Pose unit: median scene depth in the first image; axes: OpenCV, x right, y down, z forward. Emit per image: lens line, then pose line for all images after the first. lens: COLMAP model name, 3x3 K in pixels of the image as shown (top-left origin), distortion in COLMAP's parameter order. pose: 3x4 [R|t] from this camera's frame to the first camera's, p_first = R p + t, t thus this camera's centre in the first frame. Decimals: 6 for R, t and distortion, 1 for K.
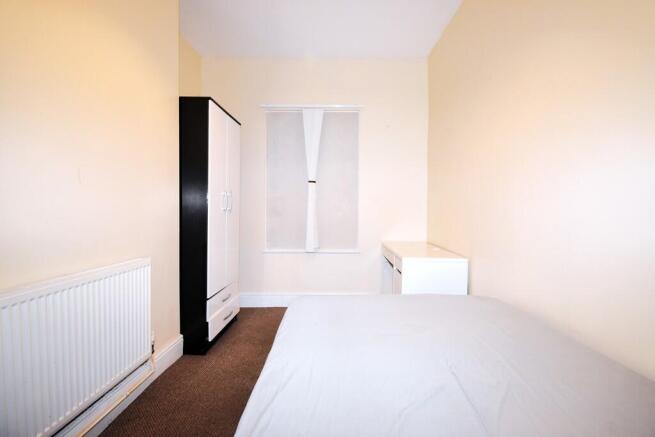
lens RADIAL K [[301.0, 0, 328.0], [0, 301.0, 217.3], [0, 0, 1]] dist [0.002208, -0.000408]
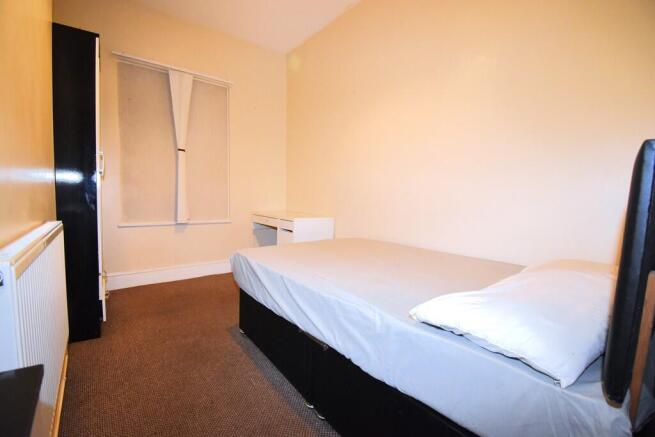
lens RADIAL K [[301.0, 0, 328.6], [0, 301.0, 221.0], [0, 0, 1]] dist [0.002208, -0.000408]
pose [[0.787394, -0.038382, 0.615254, -0.284303], [-0.004379, 0.997686, 0.067844, 0.039513], [-0.616434, -0.056114, 0.785404, -0.053581]]
